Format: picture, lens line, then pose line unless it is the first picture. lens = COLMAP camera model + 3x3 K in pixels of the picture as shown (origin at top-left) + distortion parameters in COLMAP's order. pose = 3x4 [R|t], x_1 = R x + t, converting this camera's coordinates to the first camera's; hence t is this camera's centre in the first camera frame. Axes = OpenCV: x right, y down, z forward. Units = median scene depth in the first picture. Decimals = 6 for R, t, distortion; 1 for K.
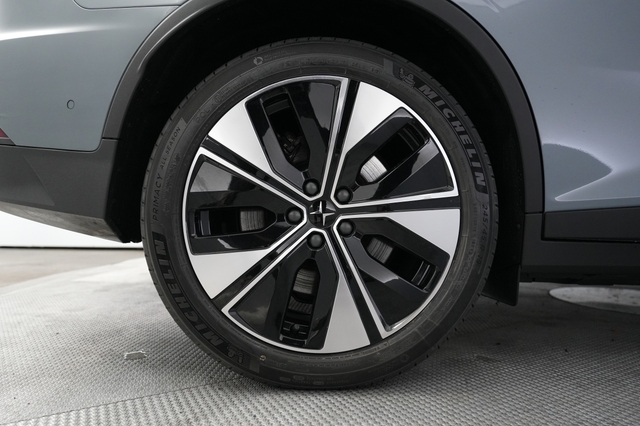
lens RADIAL K [[485.6, 0, 320.0], [0, 485.6, 213.0], [0, 0, 1]] dist [-0.000158, -0.000148]
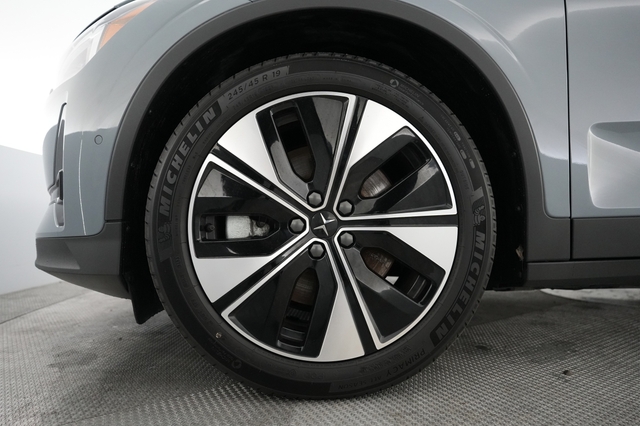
lens RADIAL K [[374.7, 0, 320.0], [0, 374.7, 213.0], [0, 0, 1]] dist [0.000391, 0.000034]
pose [[0.998703, 0.050463, -0.006787, -0.000599], [-0.050647, 0.998252, -0.030476, 0.001706], [0.005237, 0.030780, 0.999512, 0.203718]]
